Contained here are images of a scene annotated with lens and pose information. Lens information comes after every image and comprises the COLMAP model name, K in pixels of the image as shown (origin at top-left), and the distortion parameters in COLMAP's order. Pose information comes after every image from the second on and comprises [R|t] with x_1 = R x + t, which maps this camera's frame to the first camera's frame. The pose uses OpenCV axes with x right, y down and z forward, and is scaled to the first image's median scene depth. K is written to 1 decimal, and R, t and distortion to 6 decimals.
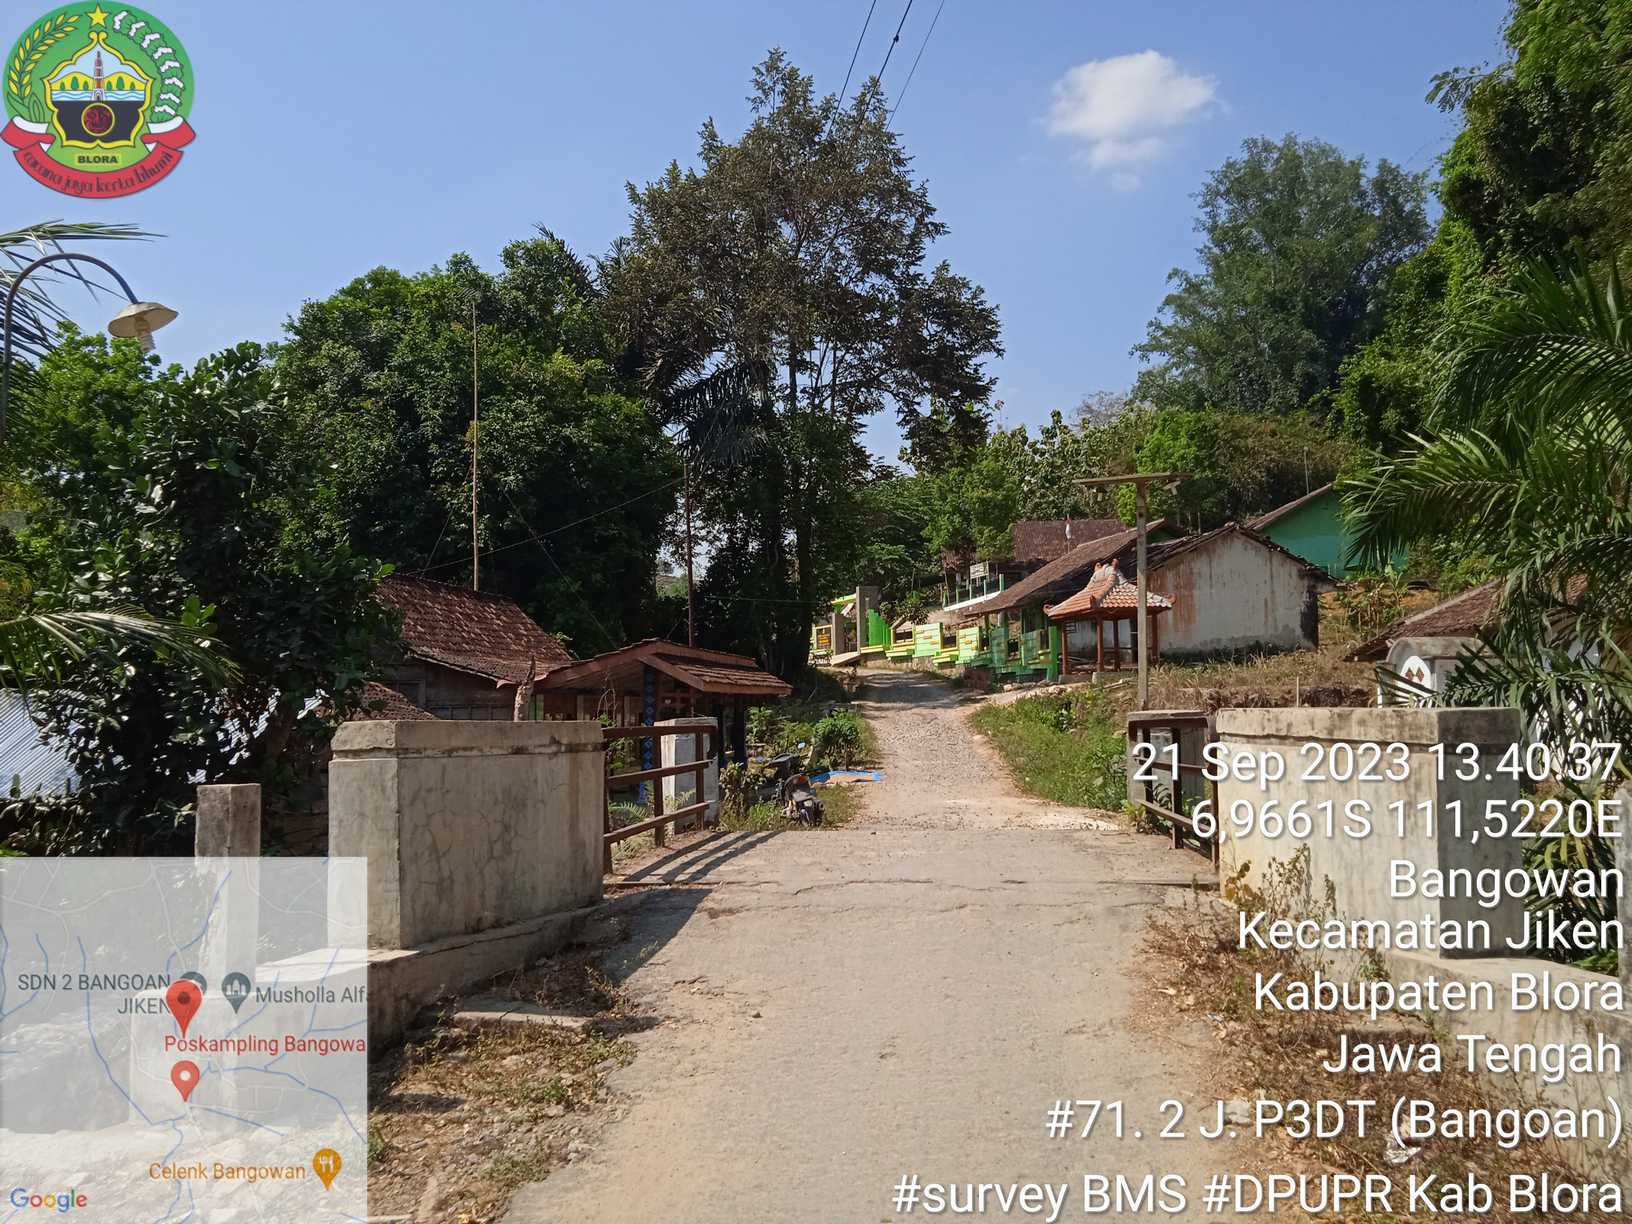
lens RADIAL K [[1340.2, 0, 810.7], [0, 1340.2, 628.6], [0, 0, 1]] dist [0.056793, -0.063441]
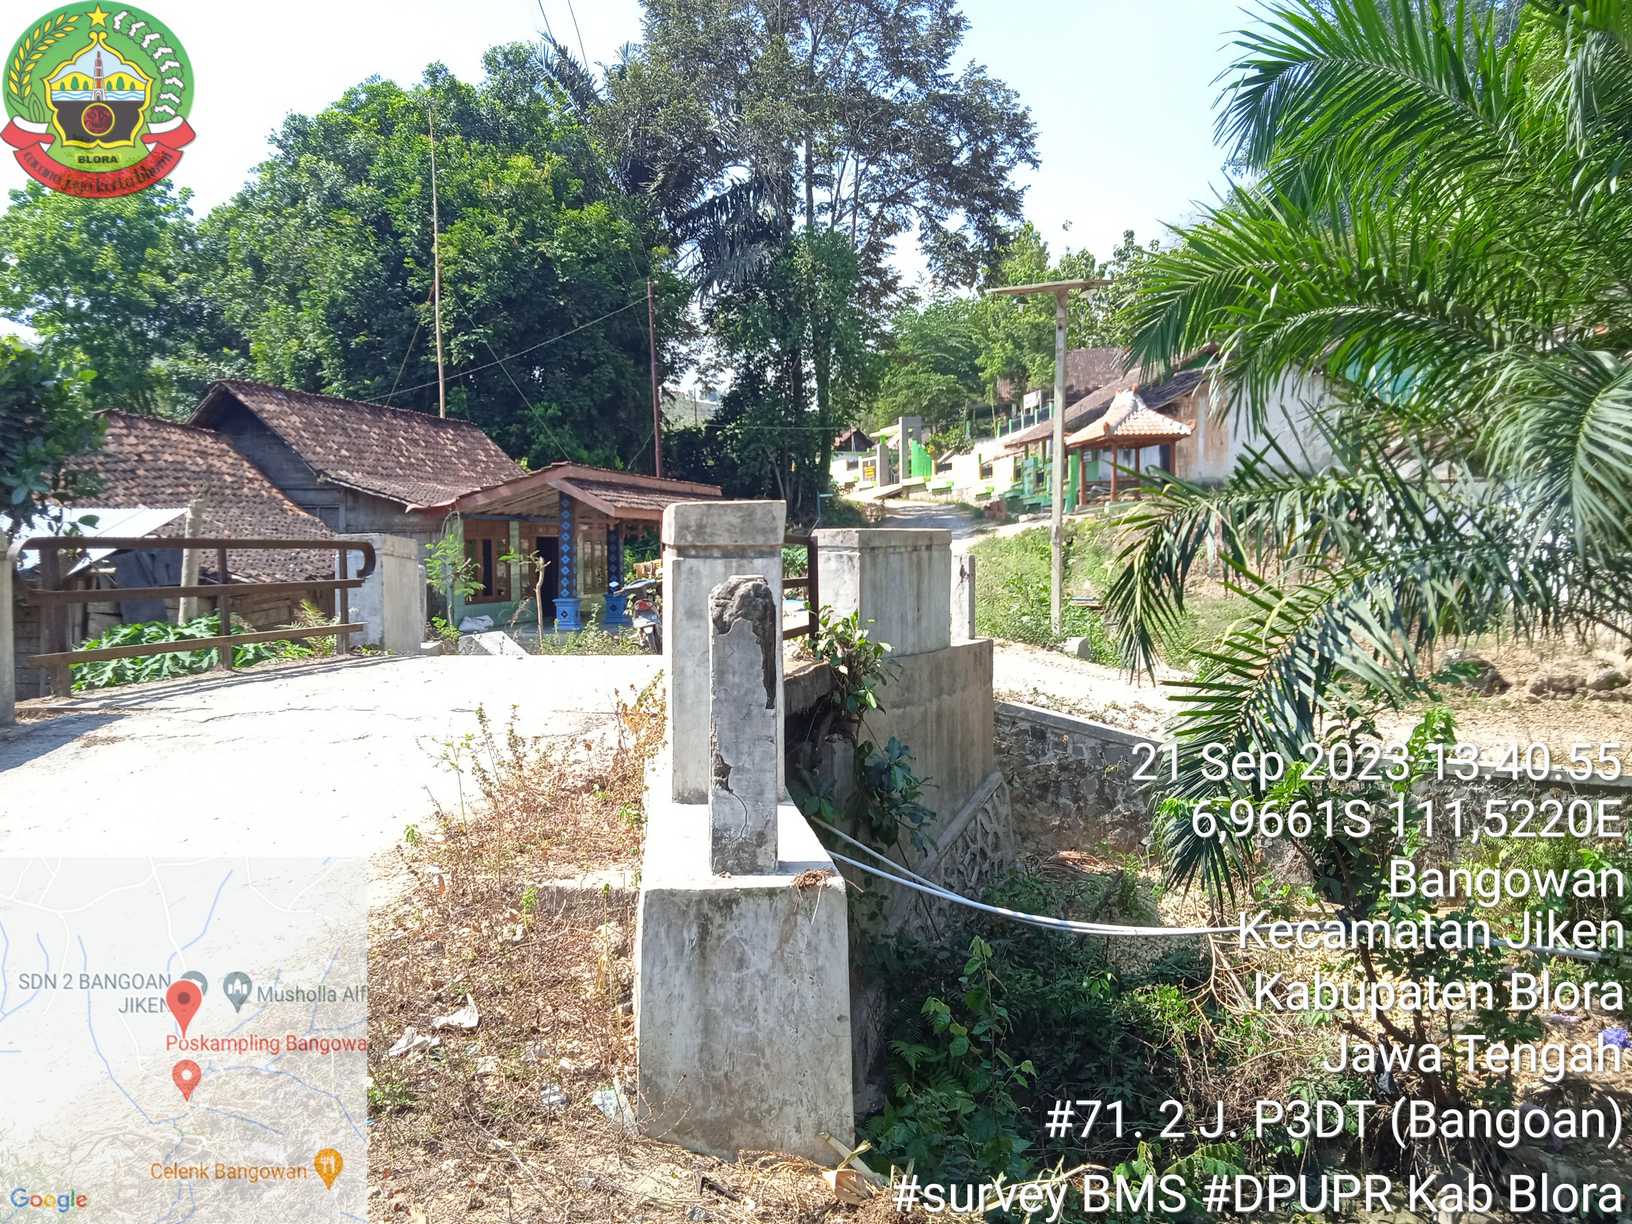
lens RADIAL K [[1328.2, 0, 819.3], [0, 1328.2, 663.2], [0, 0, 1]] dist [0.018853, 0.001249]
pose [[0.998371, 0.007281, -0.056582, 0.047976], [0.001217, 0.988877, 0.148727, 0.003409], [0.057035, -0.148554, 0.987258, 0.014649]]
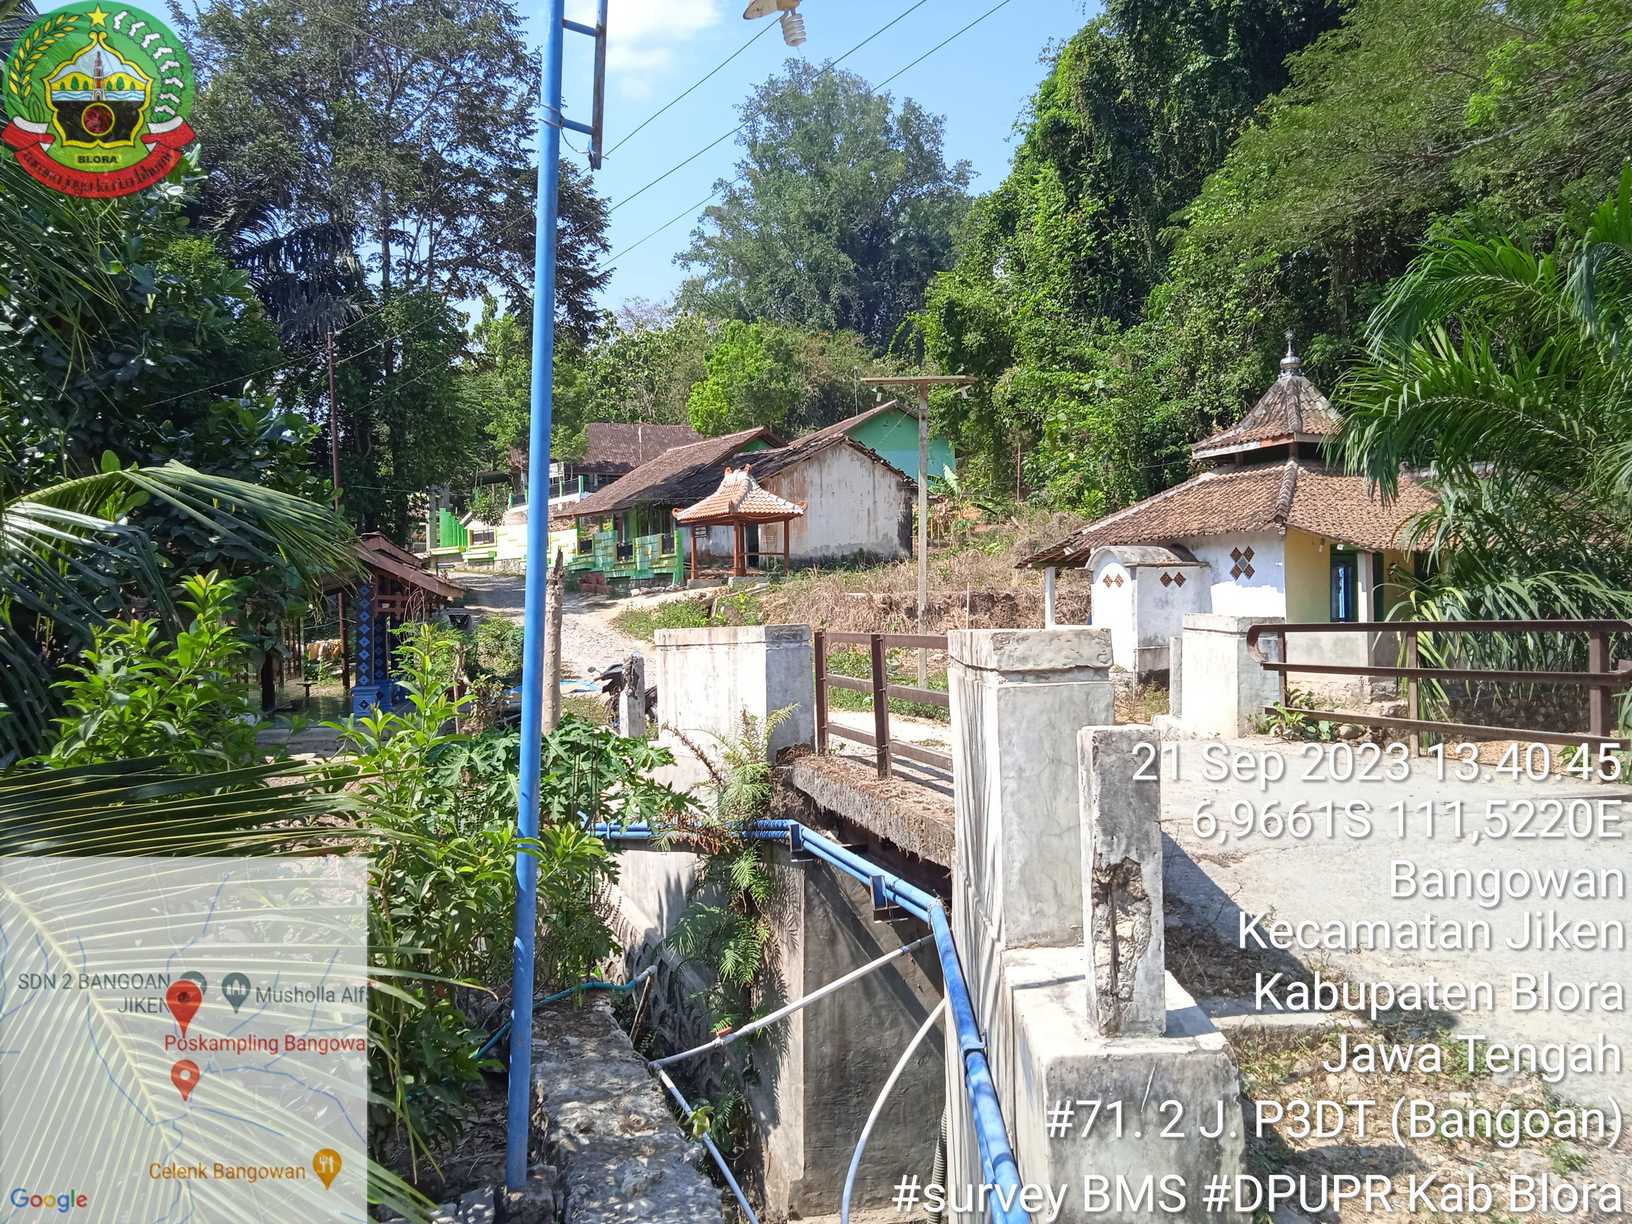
lens RADIAL K [[1327.4, 0, 813.5], [0, 1327.4, 643.9], [0, 0, 1]] dist [0.037196, -0.060993]
pose [[0.933894, -0.009483, 0.357425, -0.070570], [-0.020024, 0.996692, 0.078762, 0.002402], [-0.356990, -0.080712, 0.930615, 0.039768]]
